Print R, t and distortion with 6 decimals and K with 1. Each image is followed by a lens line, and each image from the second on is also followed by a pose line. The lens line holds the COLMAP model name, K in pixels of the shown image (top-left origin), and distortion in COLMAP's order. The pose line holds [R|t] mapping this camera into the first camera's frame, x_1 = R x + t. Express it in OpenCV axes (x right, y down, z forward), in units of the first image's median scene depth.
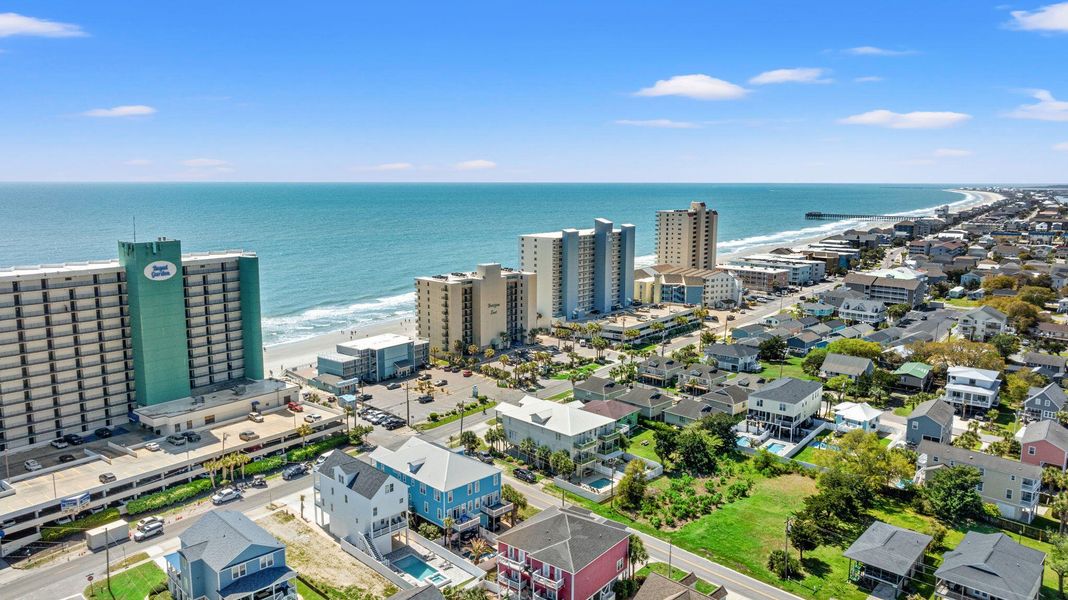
lens RADIAL K [[817.8, 0, 534.0], [0, 817.8, 300.0], [0, 0, 1]] dist [0.005391, 0.002947]
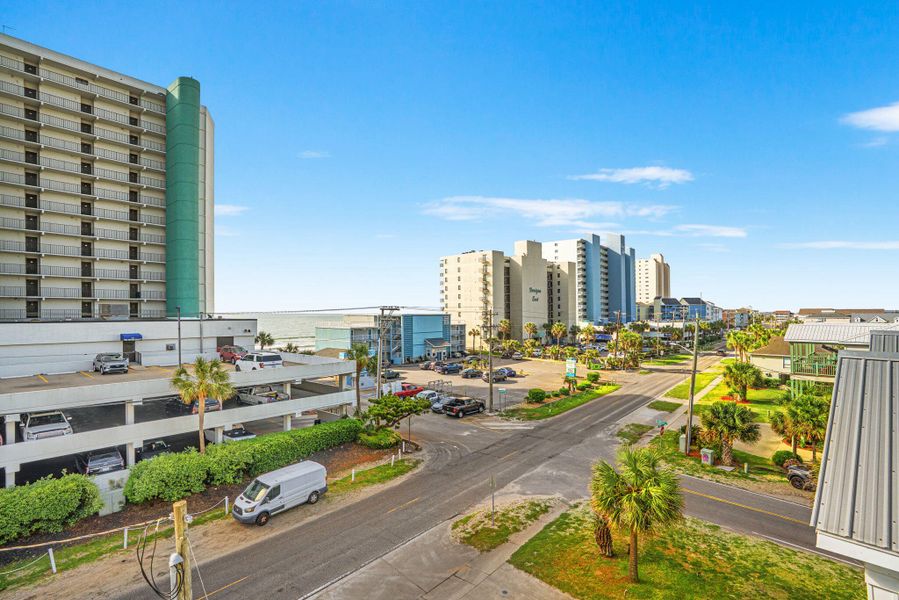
lens RADIAL K [[424.1, 0, 449.3], [0, 424.1, 304.0], [0, 0, 1]] dist [-0.004411, 0.000349]
pose [[0.999822, -0.000004, -0.018875, -0.139089], [-0.003707, 0.980486, -0.196552, 0.114123], [0.018507, 0.196587, 0.980312, 0.615894]]
